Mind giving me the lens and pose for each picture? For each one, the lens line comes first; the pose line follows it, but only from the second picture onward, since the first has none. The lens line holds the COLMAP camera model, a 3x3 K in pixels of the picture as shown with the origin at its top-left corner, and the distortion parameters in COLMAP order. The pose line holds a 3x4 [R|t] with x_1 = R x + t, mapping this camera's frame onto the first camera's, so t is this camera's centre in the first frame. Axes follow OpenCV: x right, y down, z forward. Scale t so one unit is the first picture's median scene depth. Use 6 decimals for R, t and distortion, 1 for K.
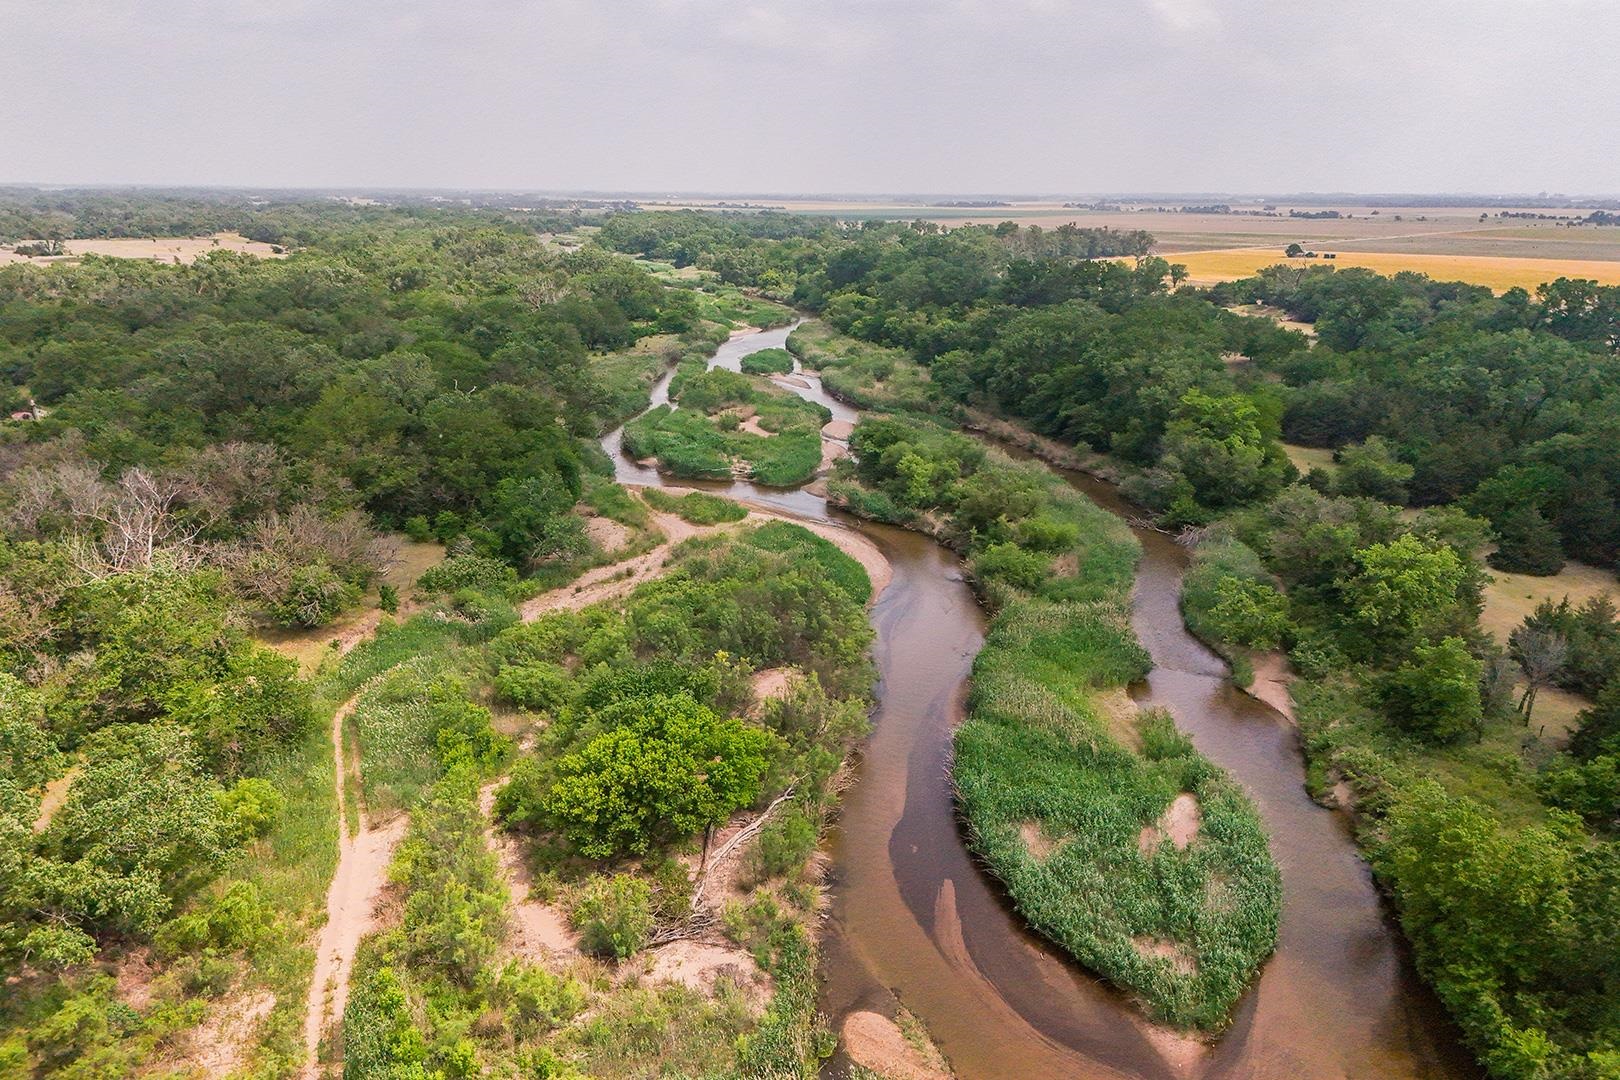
lens RADIAL K [[1190.9, 0, 814.4], [0, 1190.9, 546.9], [0, 0, 1]] dist [0.056711, -0.052240]
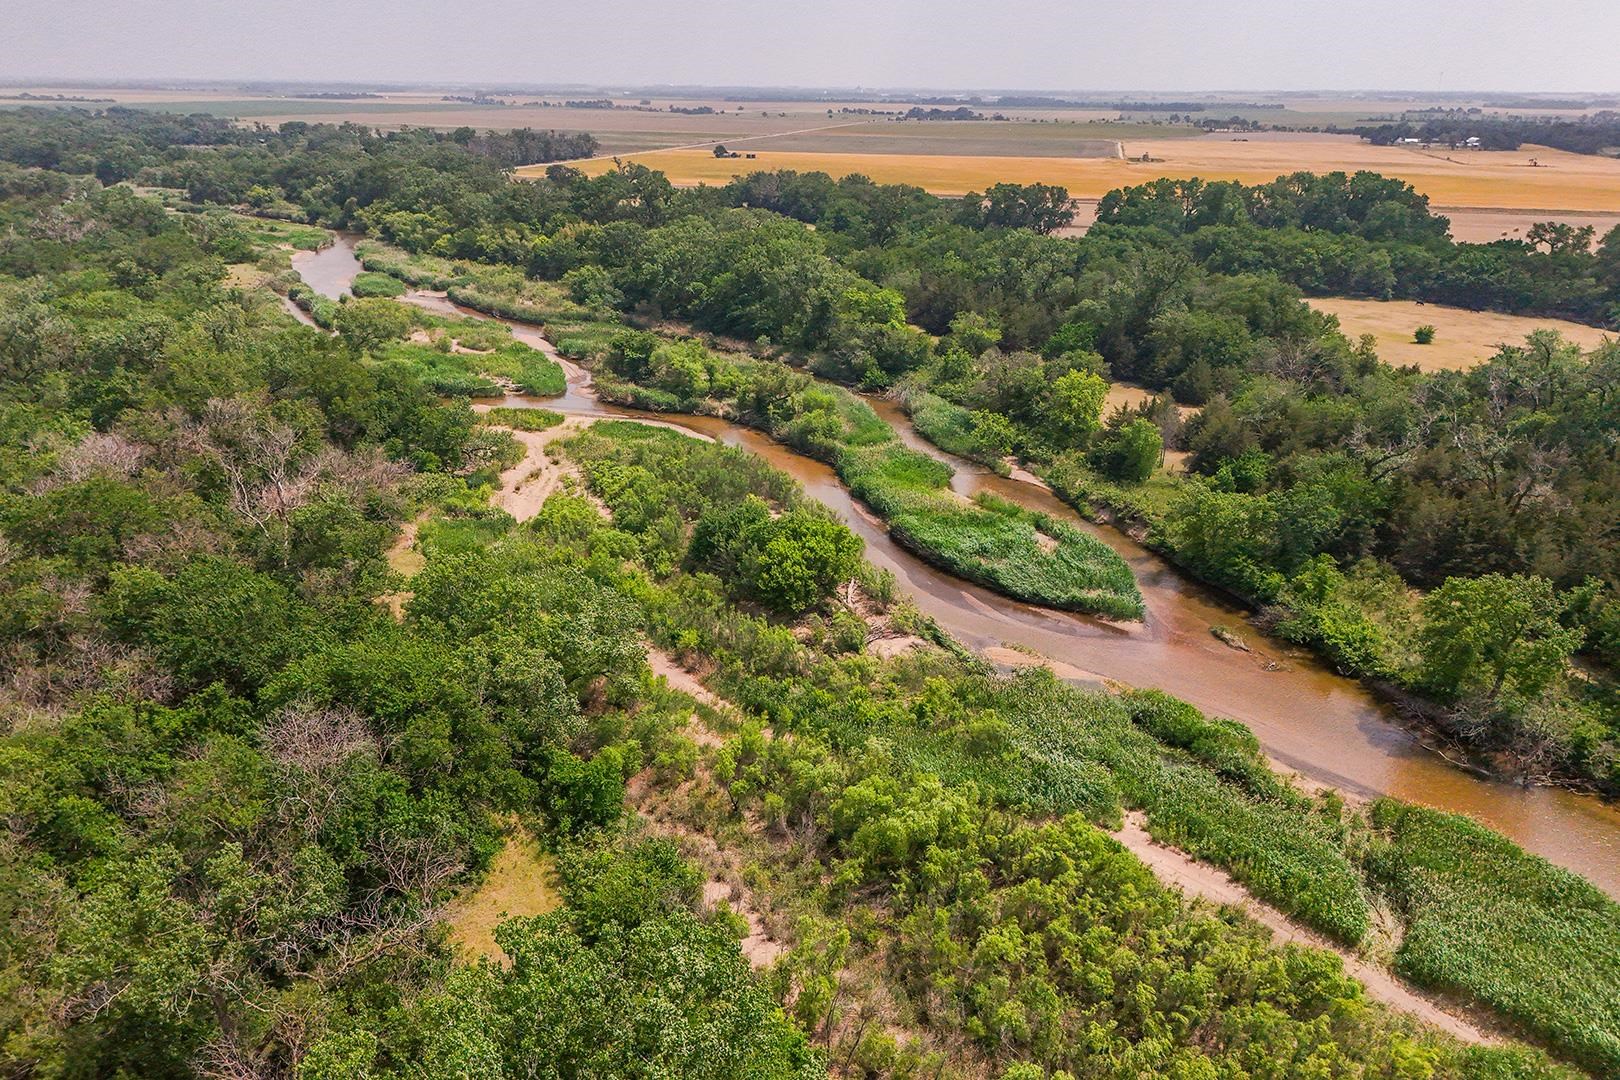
lens RADIAL K [[1190.9, 0, 814.4], [0, 1190.9, 546.9], [0, 0, 1]] dist [0.056711, -0.052240]
pose [[0.878825, -0.170644, 0.445587, -0.242270], [0.133141, 0.984470, 0.114425, -0.002493], [-0.458193, -0.041233, 0.887896, -0.122455]]
